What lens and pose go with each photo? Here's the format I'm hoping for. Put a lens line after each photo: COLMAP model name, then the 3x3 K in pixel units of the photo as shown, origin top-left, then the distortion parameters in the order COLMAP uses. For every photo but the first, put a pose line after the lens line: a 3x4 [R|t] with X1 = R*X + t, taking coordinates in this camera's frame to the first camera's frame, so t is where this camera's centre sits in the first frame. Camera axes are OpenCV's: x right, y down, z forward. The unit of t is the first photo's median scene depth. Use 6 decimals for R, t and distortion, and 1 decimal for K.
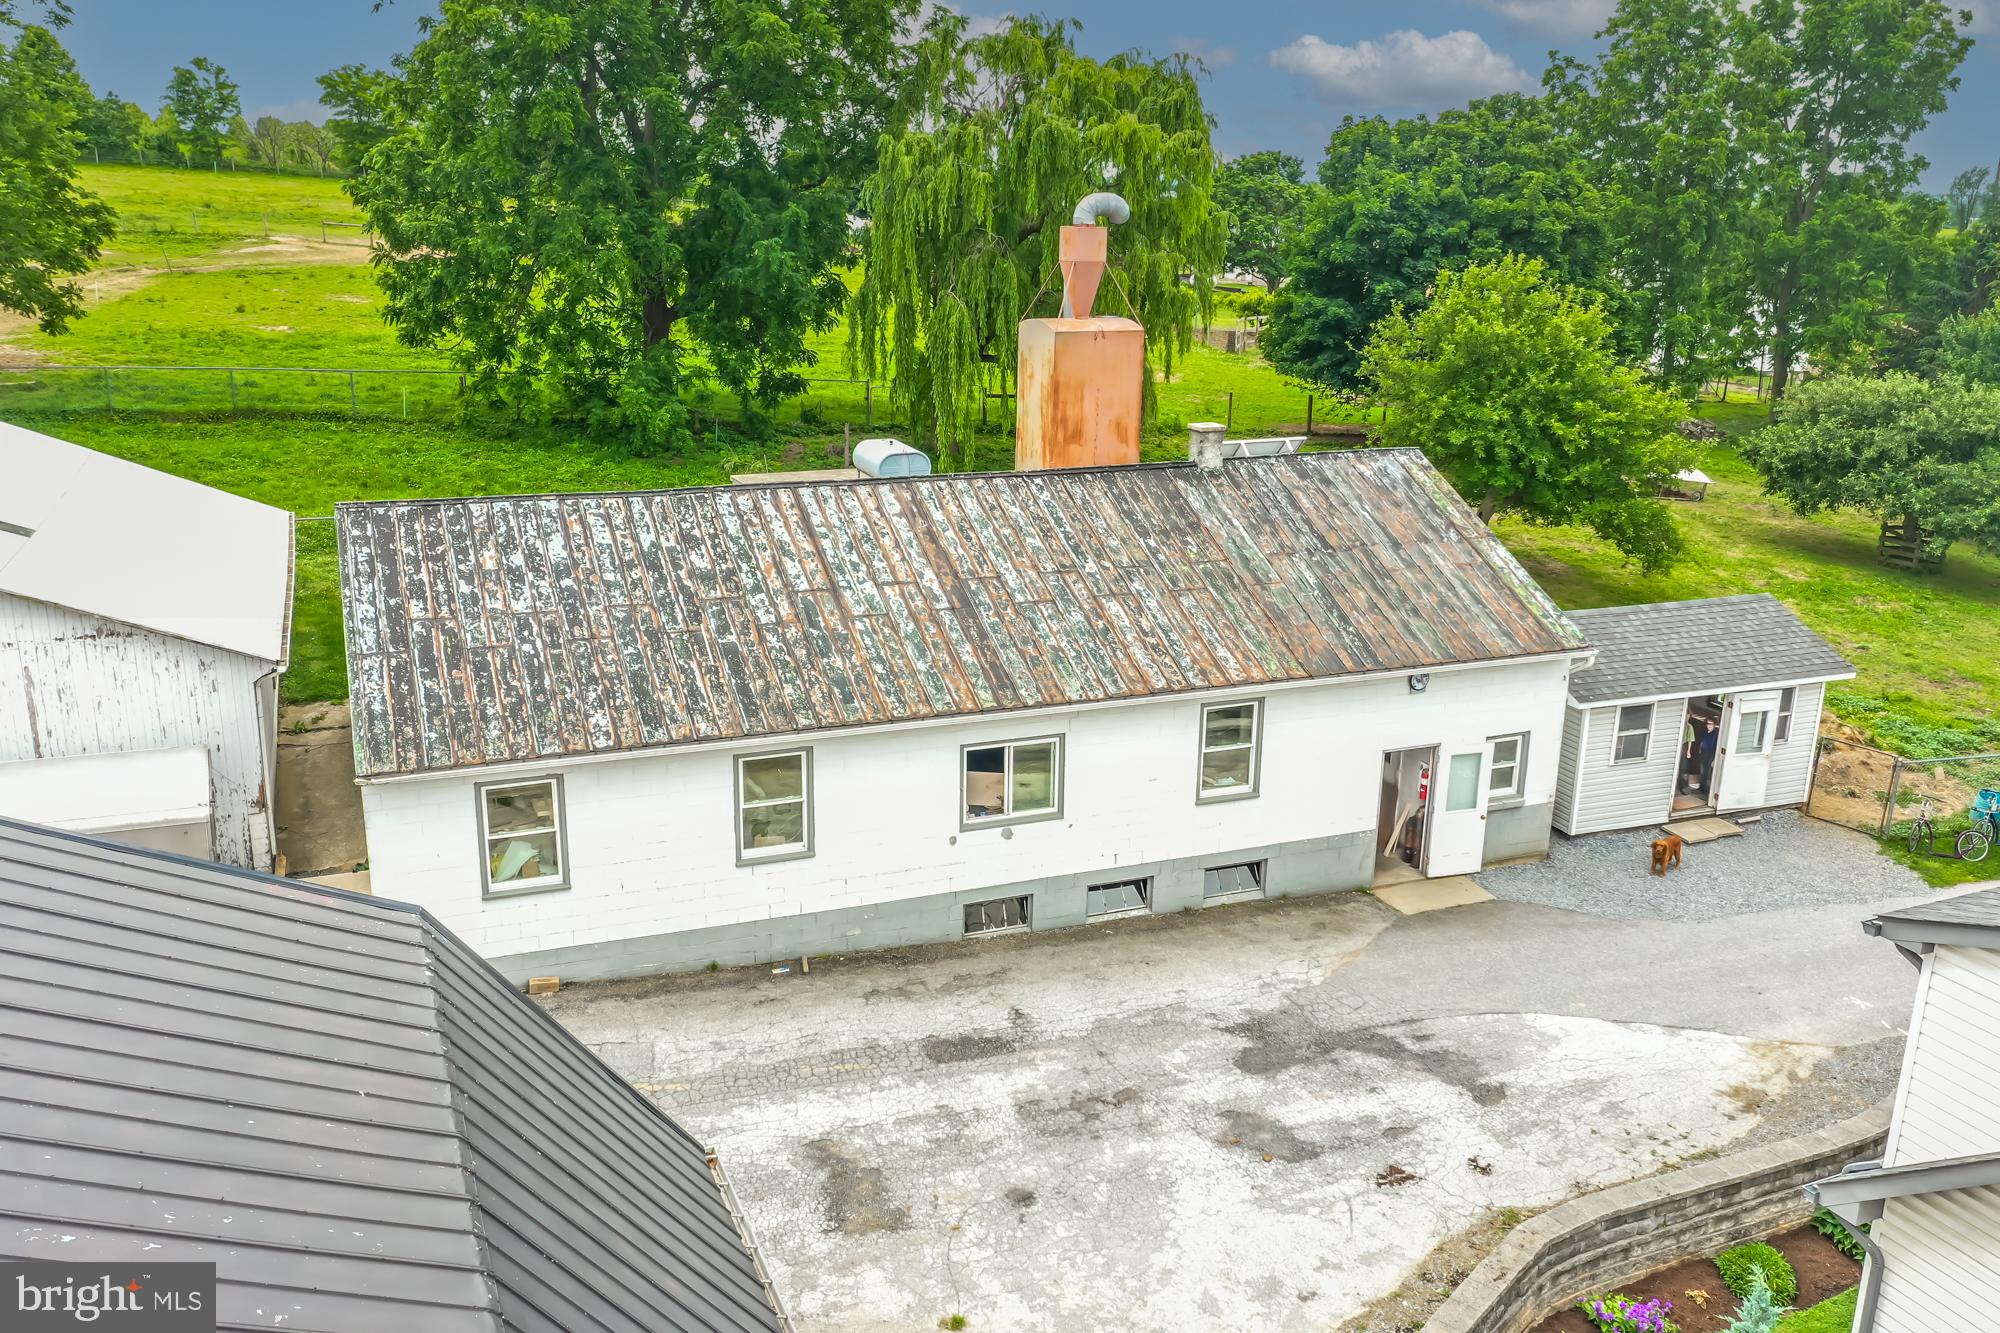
lens RADIAL K [[1619.9, 0, 1000.0], [0, 1619.9, 666.5], [0, 0, 1]] dist [0.014587, -0.000147]
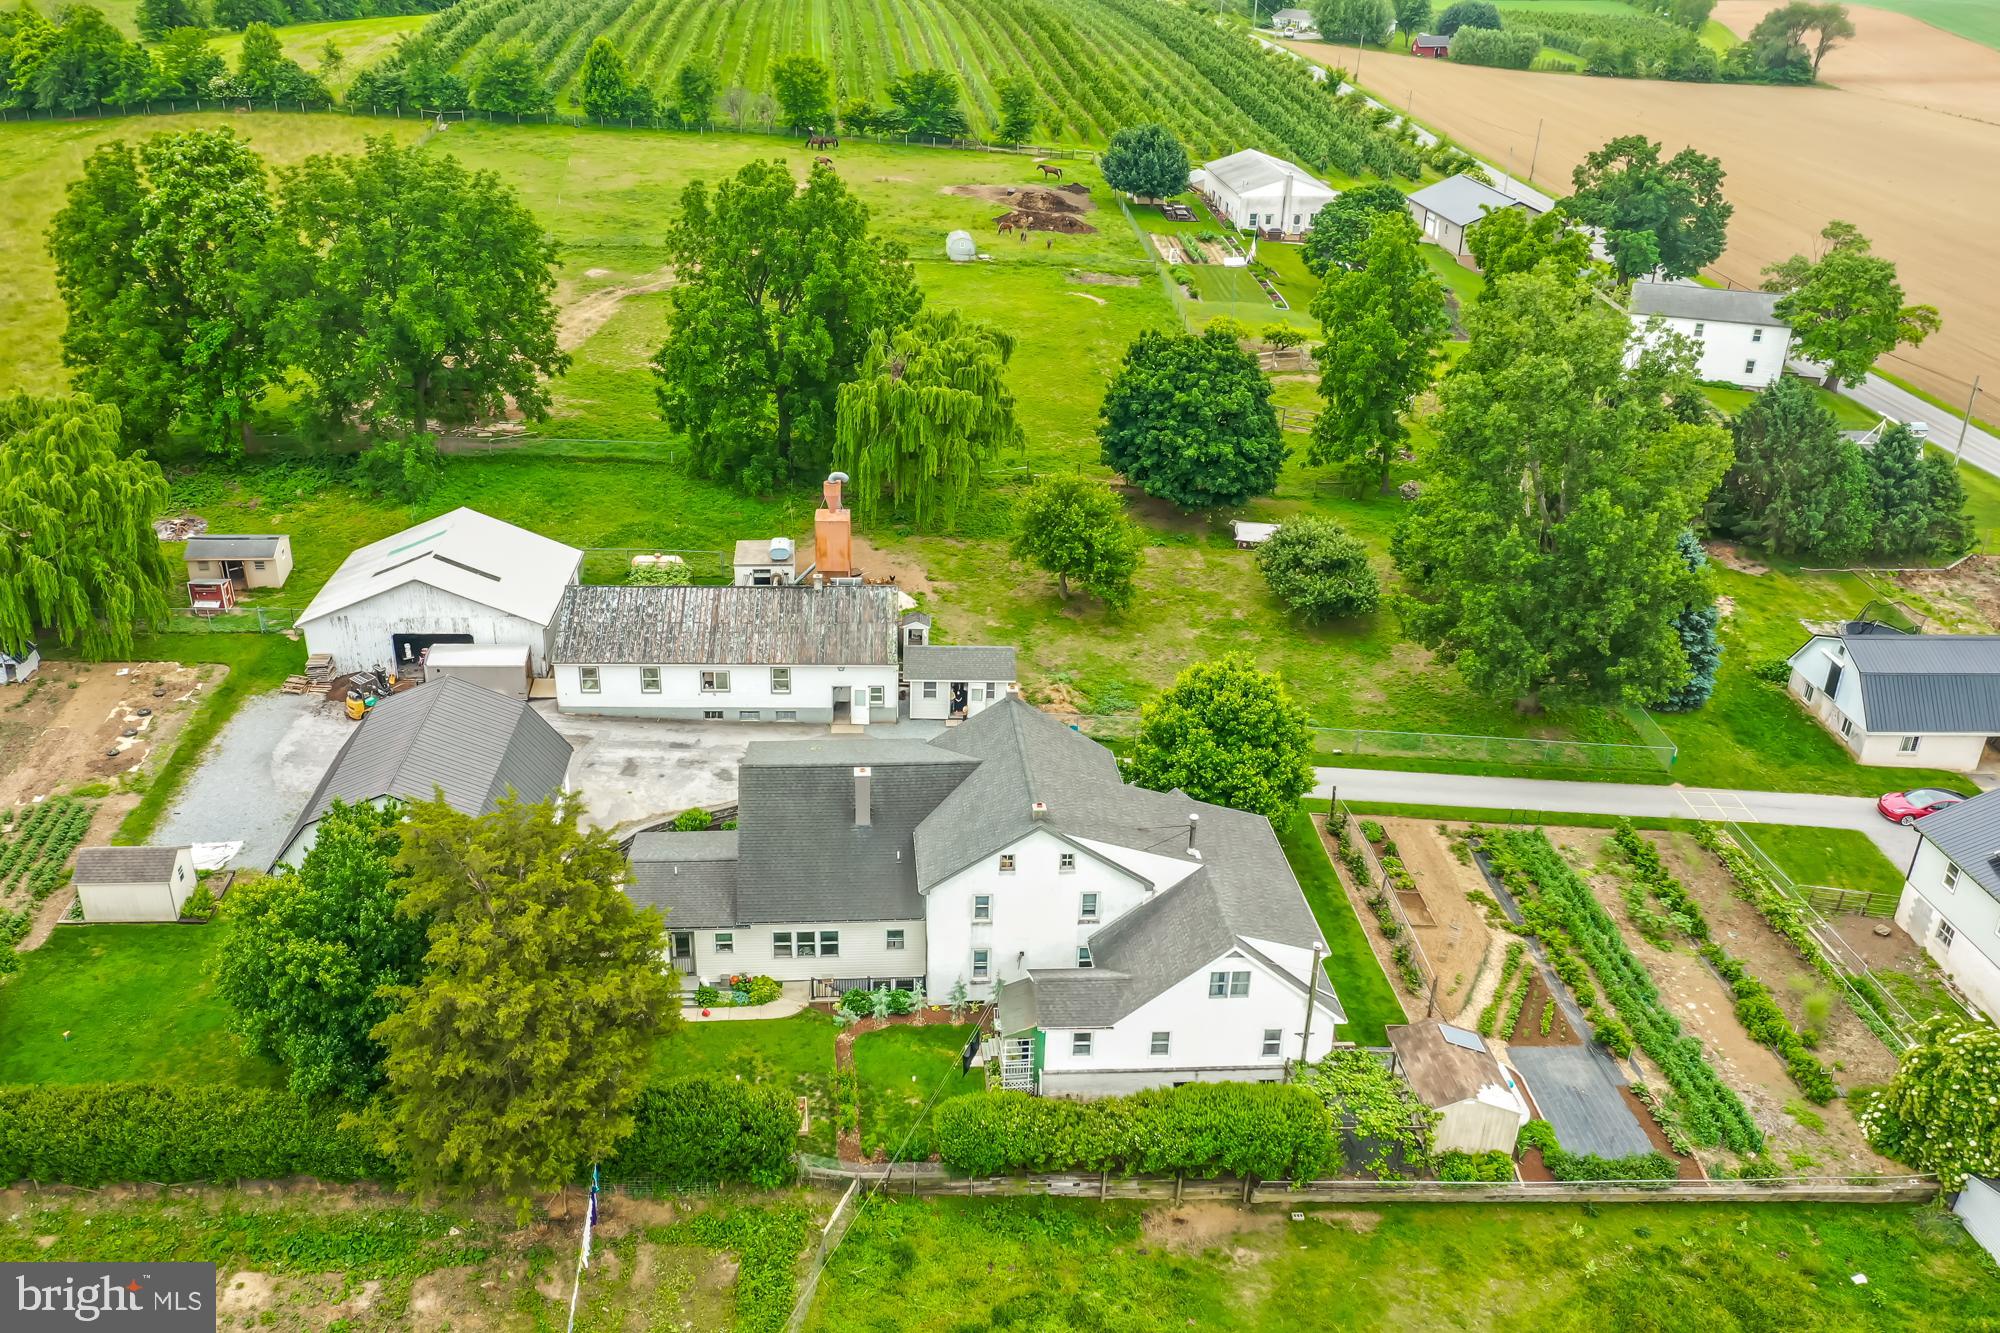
lens RADIAL K [[1619.9, 0, 1000.0], [0, 1619.9, 666.5], [0, 0, 1]] dist [0.014587, -0.000147]
pose [[0.944560, 0.152509, -0.290771, 1.667152], [-0.102383, 0.978233, 0.180491, -0.688474], [0.311969, -0.140715, 0.939614, -2.261810]]
